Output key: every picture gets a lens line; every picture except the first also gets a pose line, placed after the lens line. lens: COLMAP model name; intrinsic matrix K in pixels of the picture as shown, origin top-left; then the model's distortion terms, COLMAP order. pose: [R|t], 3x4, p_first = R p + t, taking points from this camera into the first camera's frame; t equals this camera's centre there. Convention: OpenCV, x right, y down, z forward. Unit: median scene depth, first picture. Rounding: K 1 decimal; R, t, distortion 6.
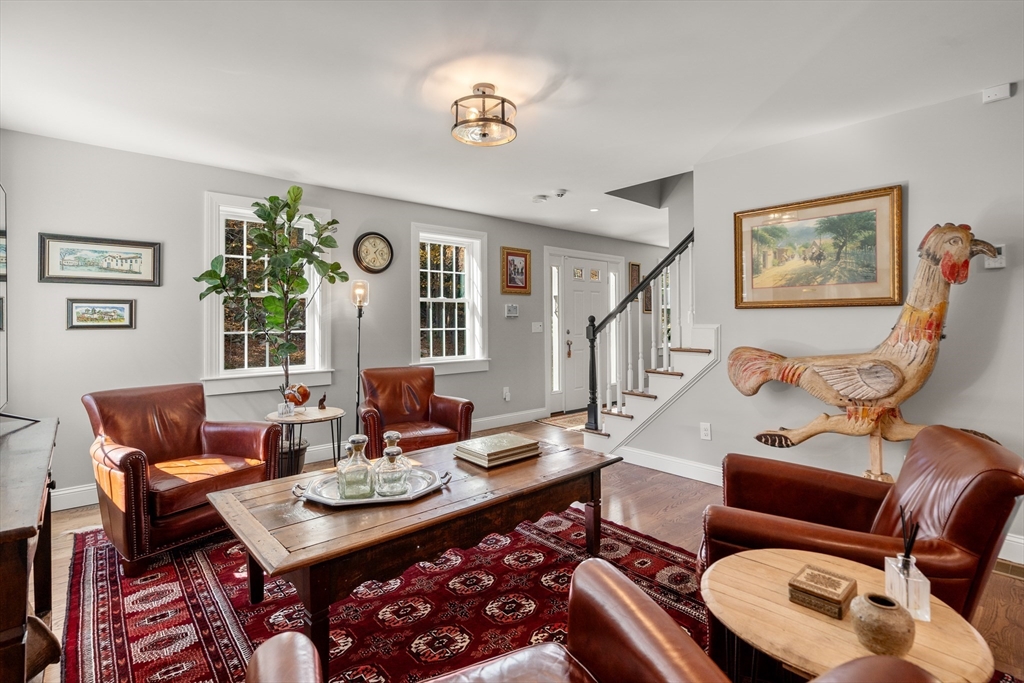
lens RADIAL K [[484.1, 0, 510.4], [0, 484.1, 316.7], [0, 0, 1]] dist [-0.001183, -0.000344]
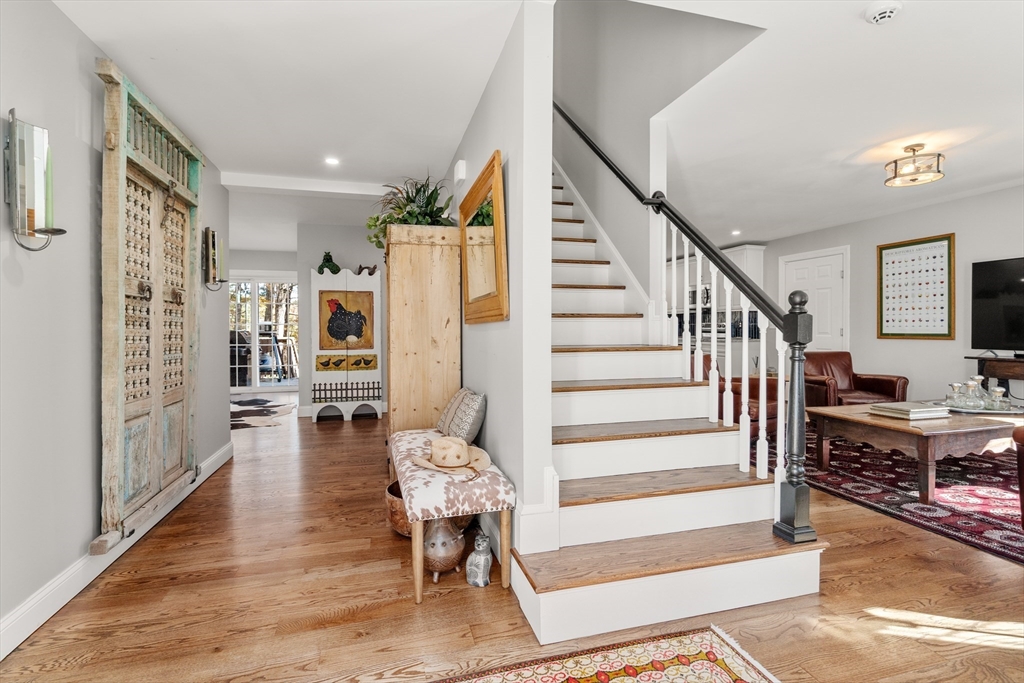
lens RADIAL K [[477.1, 0, 510.2], [0, 477.1, 335.6], [0, 0, 1]] dist [0.001161, 0.000062]
pose [[-0.903510, -0.003248, 0.428555, 0.296459], [0.000587, 0.999961, 0.008816, 0.046942], [-0.428567, 0.008217, -0.903473, 2.002278]]
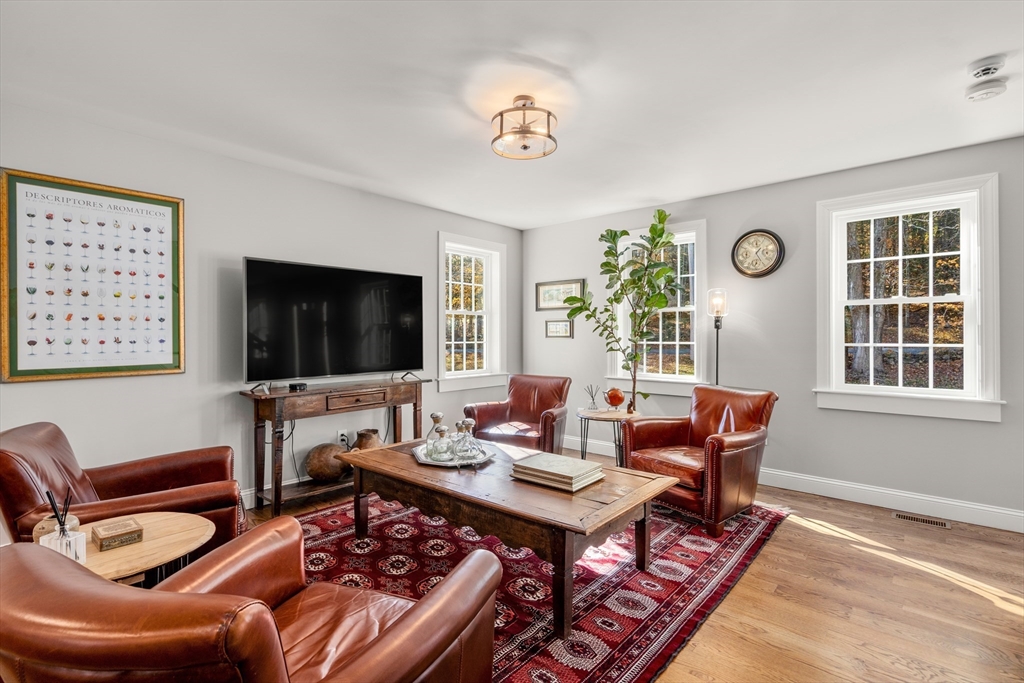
lens RADIAL K [[477.1, 0, 510.2], [0, 477.1, 335.6], [0, 0, 1]] dist [0.001161, 0.000062]
pose [[0.136335, 0.005145, -0.990649, 0.665927], [0.010812, 0.999919, 0.006681, 0.004481], [0.990604, -0.011622, 0.136268, 0.603091]]
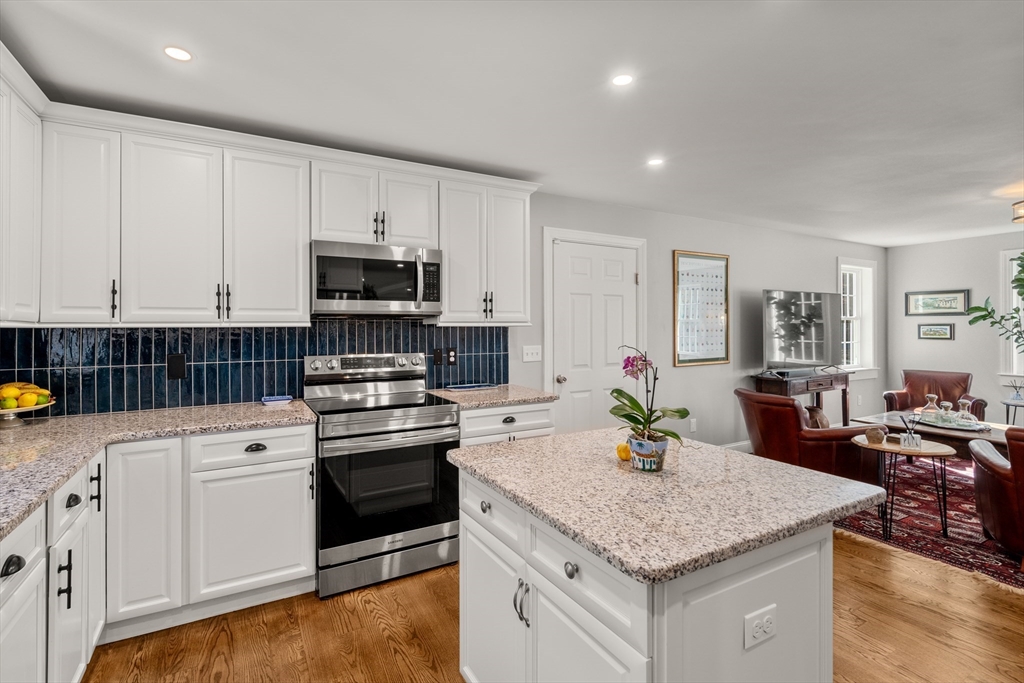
lens RADIAL K [[484.1, 0, 510.4], [0, 484.1, 316.7], [0, 0, 1]] dist [-0.001183, -0.000344]
pose [[-0.191844, -0.017859, -0.981263, 1.255067], [0.011889, 0.999719, -0.020519, -0.043054], [0.981353, -0.015602, -0.191578, -0.242260]]
